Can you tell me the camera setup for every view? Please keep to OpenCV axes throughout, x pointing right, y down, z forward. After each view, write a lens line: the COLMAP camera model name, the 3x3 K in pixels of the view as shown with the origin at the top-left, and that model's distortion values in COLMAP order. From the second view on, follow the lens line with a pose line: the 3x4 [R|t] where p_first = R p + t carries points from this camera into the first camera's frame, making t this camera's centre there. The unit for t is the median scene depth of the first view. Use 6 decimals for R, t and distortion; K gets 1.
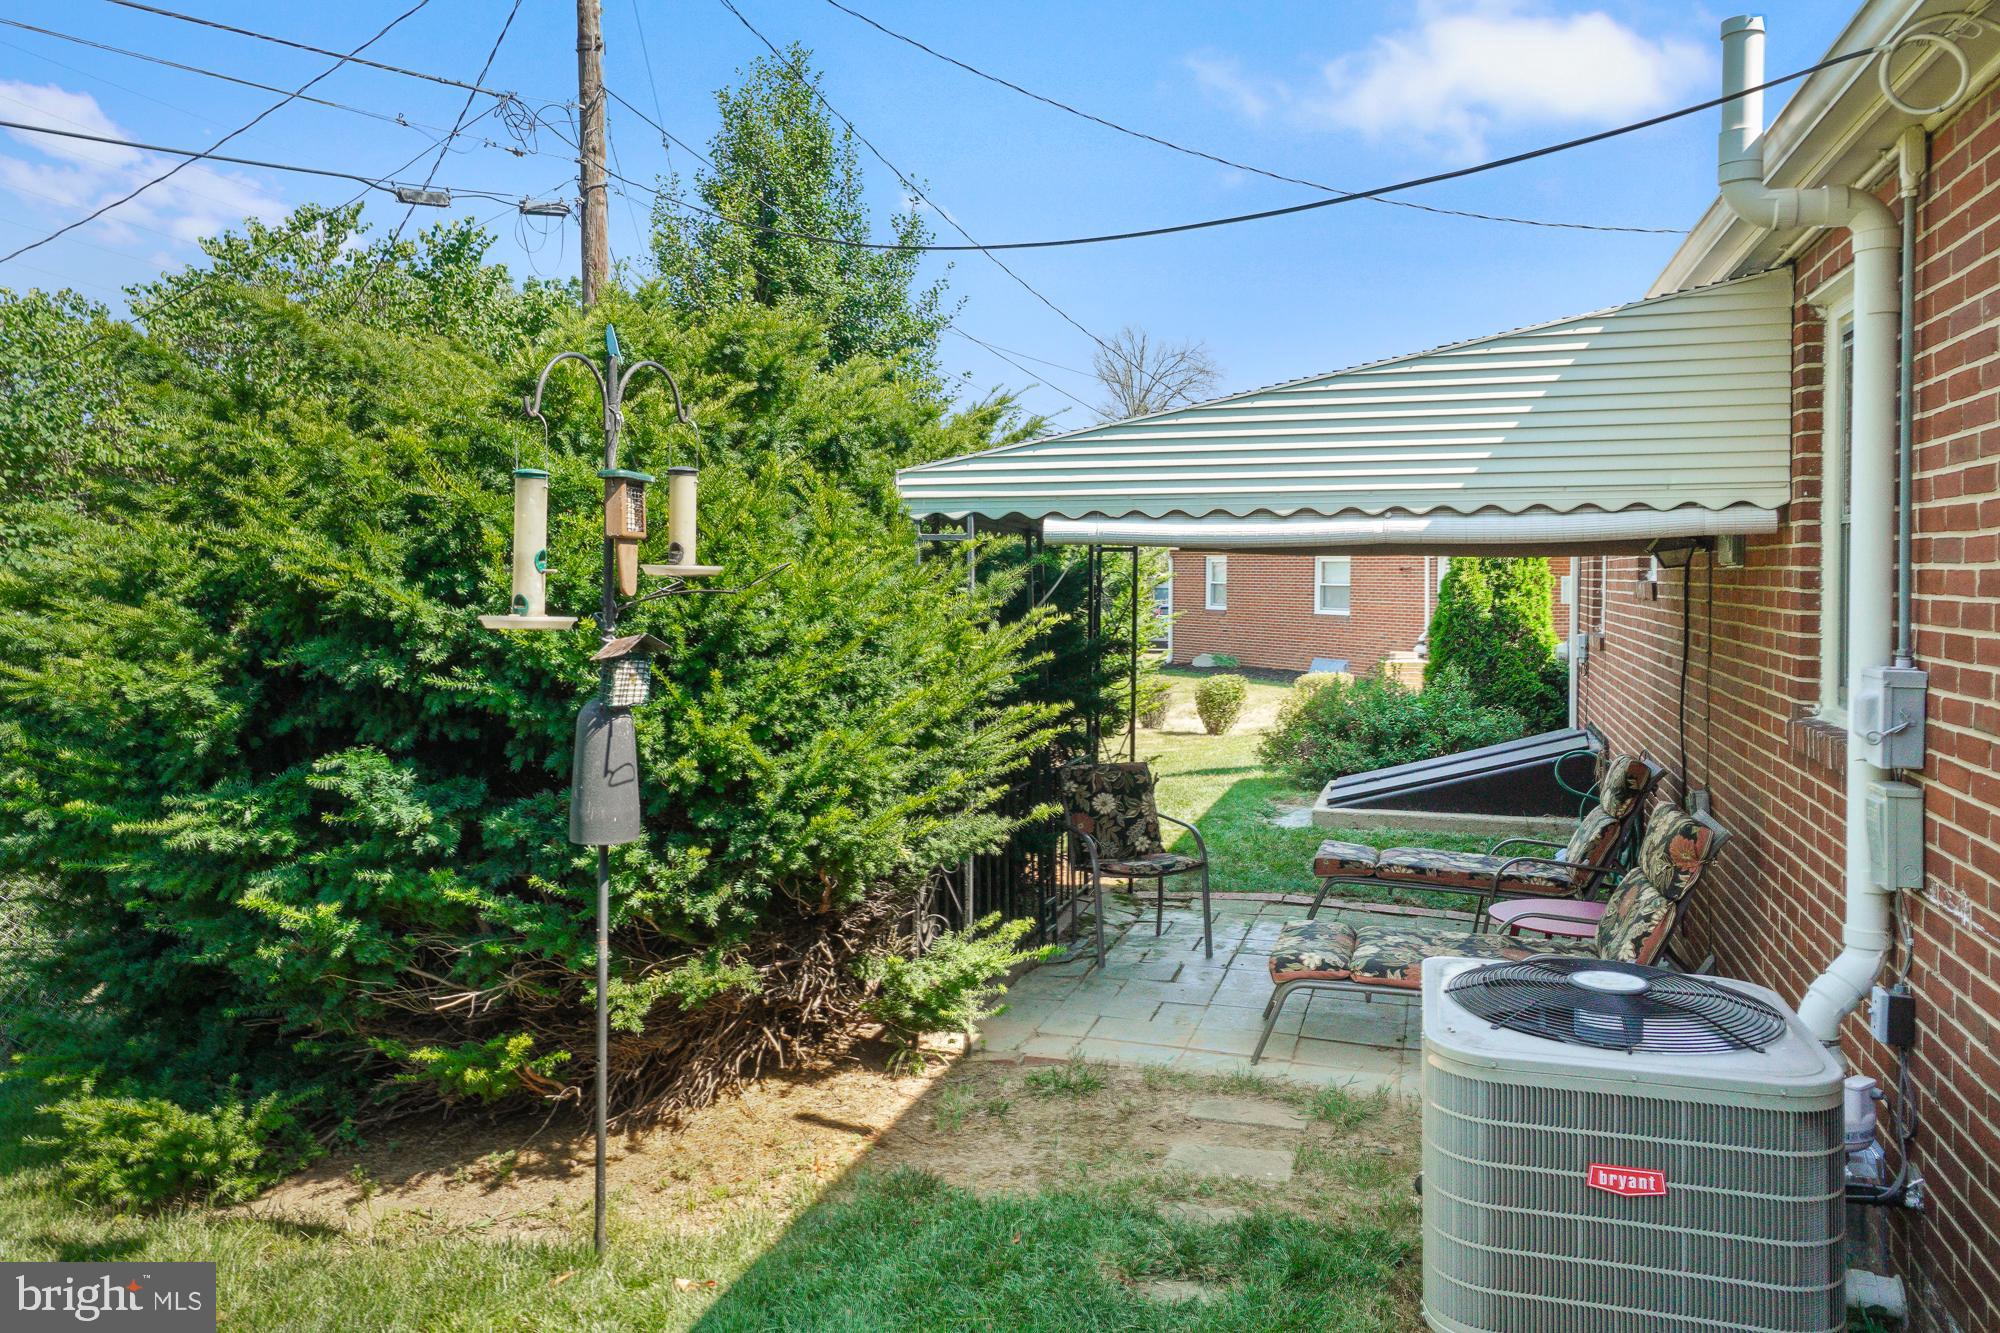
lens RADIAL K [[1488.0, 0, 978.5], [0, 1488.0, 614.4], [0, 0, 1]] dist [0.075329, 0.001850]
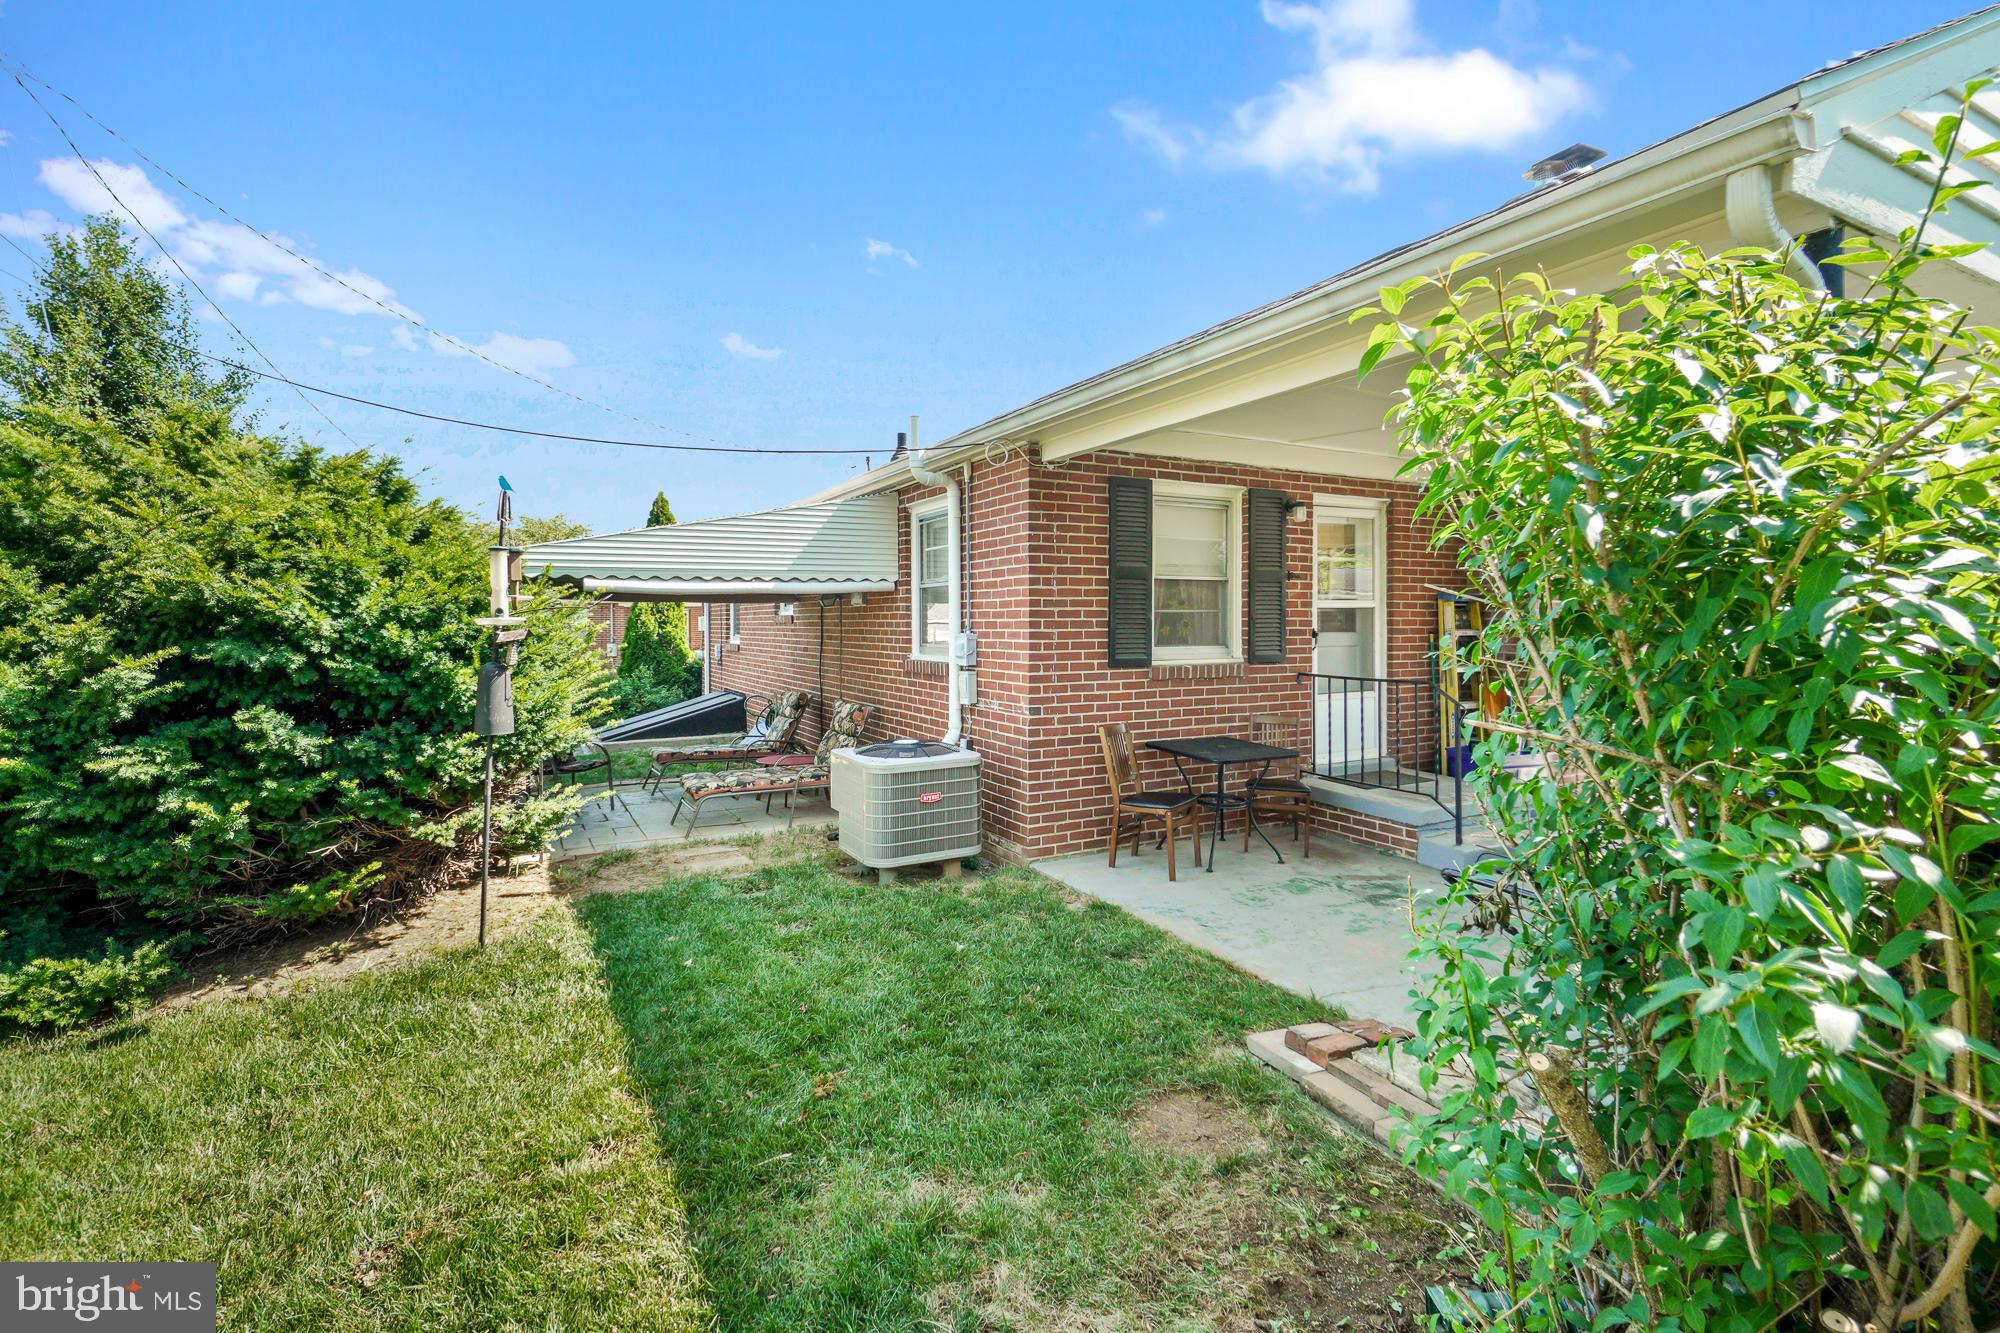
lens RADIAL K [[903.0, 0, 984.1], [0, 903.0, 630.6], [0, 0, 1]] dist [0.002506, -0.001161]
pose [[0.705634, -0.015807, 0.708400, -0.410789], [0.028870, 0.999562, -0.006453, 0.025838], [-0.707988, 0.025005, 0.705782, -0.193646]]
